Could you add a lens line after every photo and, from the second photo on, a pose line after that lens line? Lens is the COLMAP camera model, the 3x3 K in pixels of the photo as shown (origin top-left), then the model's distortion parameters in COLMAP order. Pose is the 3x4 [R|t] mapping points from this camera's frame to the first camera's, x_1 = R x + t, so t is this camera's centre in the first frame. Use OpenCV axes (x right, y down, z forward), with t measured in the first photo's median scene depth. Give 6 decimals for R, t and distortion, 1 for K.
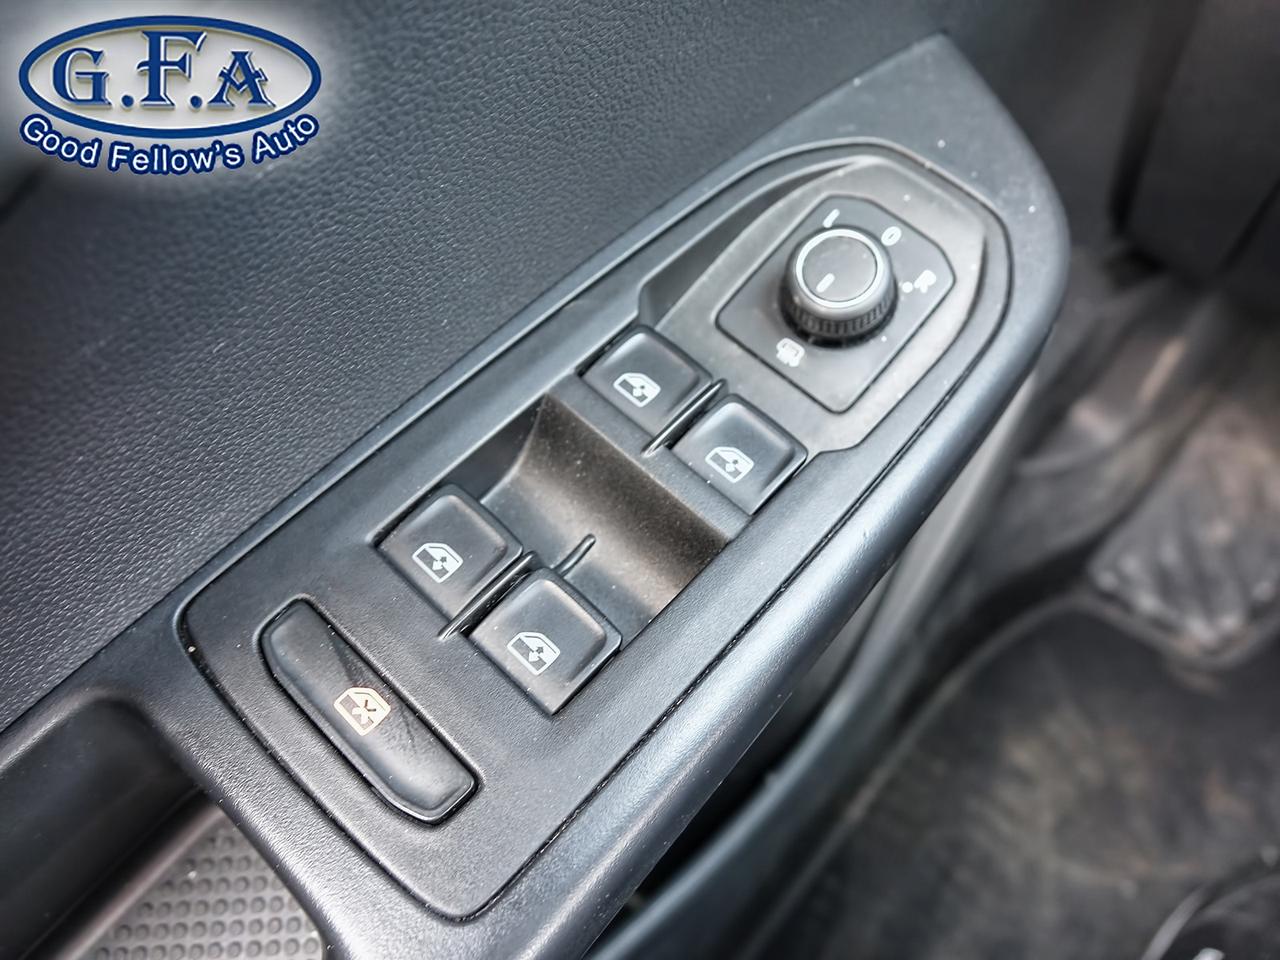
lens RADIAL K [[993.4, 0, 638.8], [0, 993.4, 482.5], [0, 0, 1]] dist [-0.000385, -0.005527]
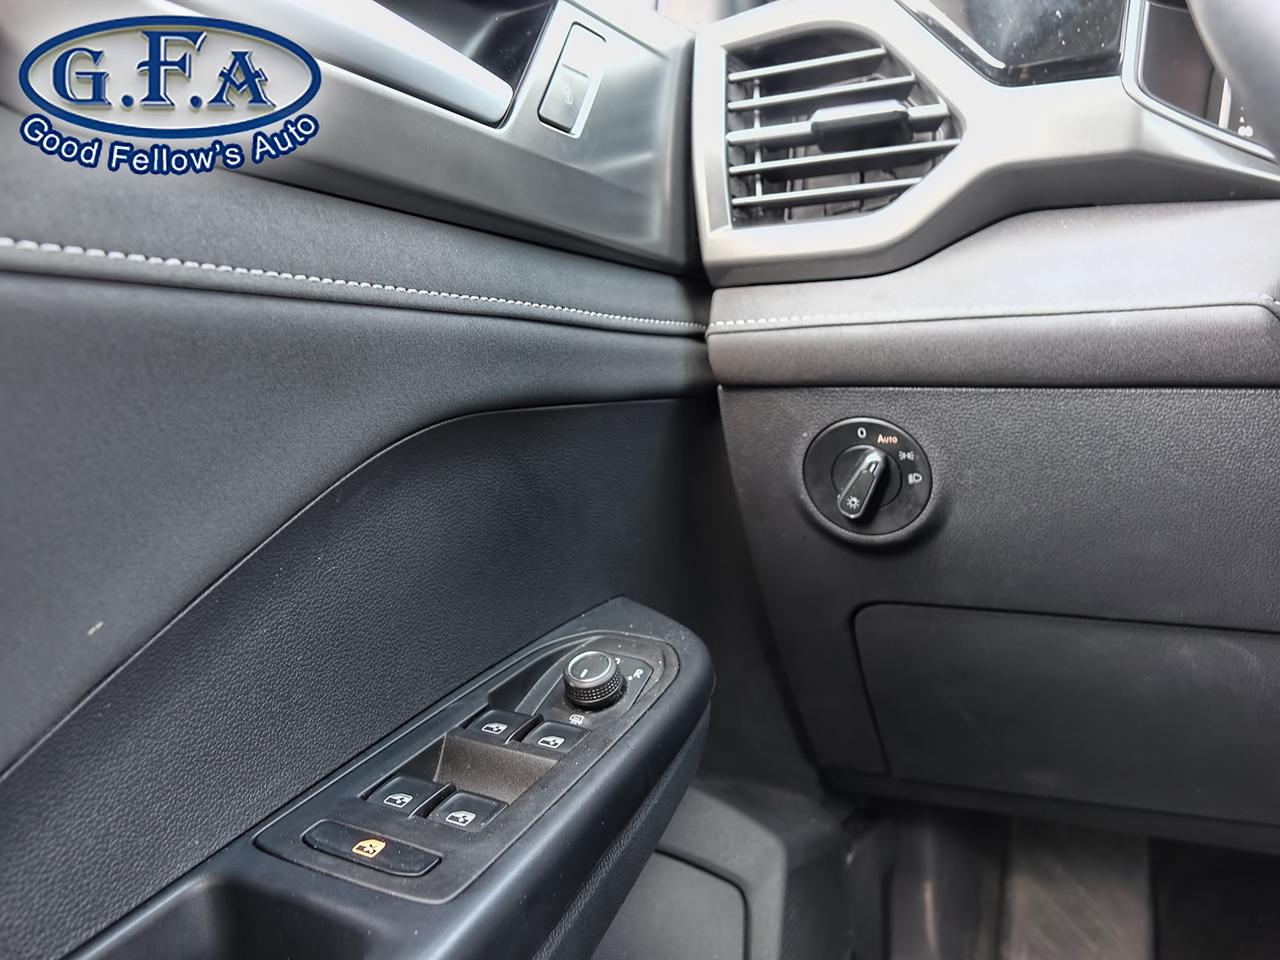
lens RADIAL K [[993.4, 0, 639.8], [0, 993.4, 491.7], [0, 0, 1]] dist [-0.000385, -0.005527]
pose [[0.959725, -0.142810, 0.241937, -0.122584], [0.274768, 0.656680, -0.702335, 0.951938], [-0.058575, 0.740525, 0.669471, -0.547301]]
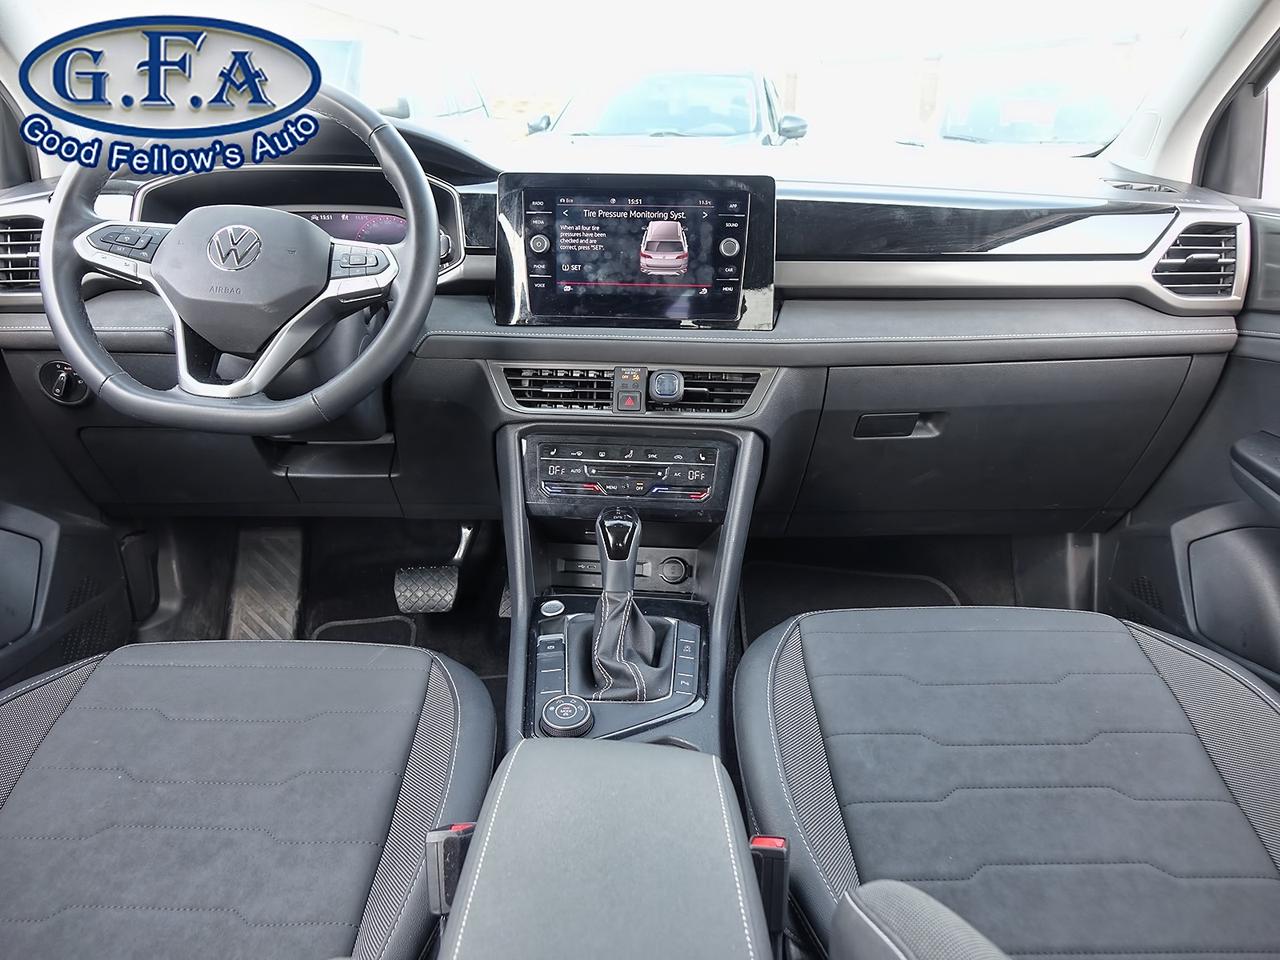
lens RADIAL K [[993.4, 0, 637.7], [0, 993.4, 475.1], [0, 0, 1]] dist [-0.000385, -0.005527]
pose [[0.753350, -0.229023, 0.616451, -0.375515], [0.565082, 0.704921, -0.428683, 4.765292], [-0.336370, 0.671294, 0.660469, -4.177509]]
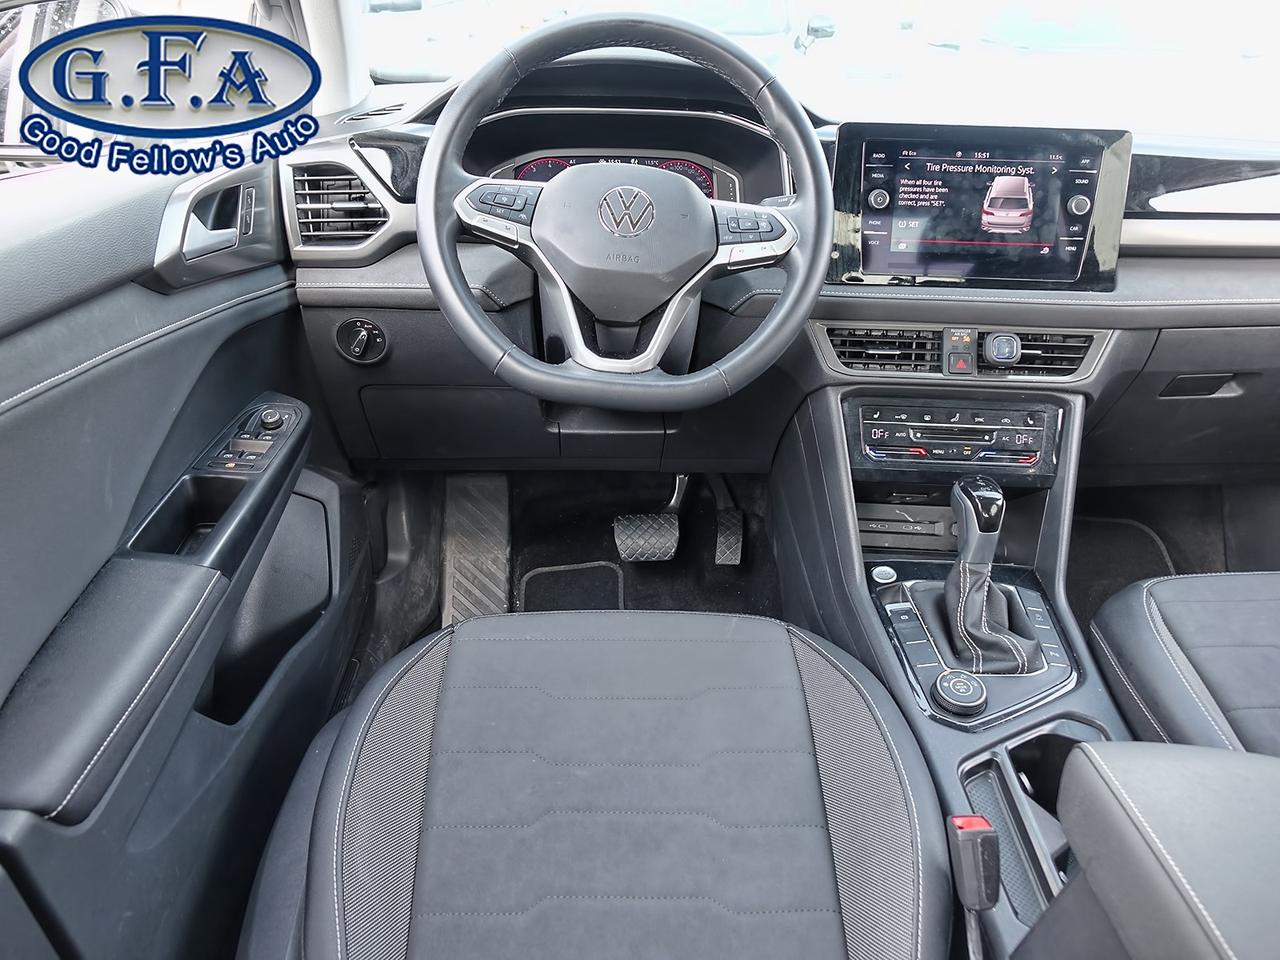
lens RADIAL K [[993.4, 0, 642.4], [0, 993.4, 477.3], [0, 0, 1]] dist [-0.000385, -0.005527]
pose [[0.729510, -0.290743, 0.619098, -1.849129], [0.580342, 0.742136, -0.335317, 3.168977], [-0.361964, 0.603906, 0.710127, -3.551354]]
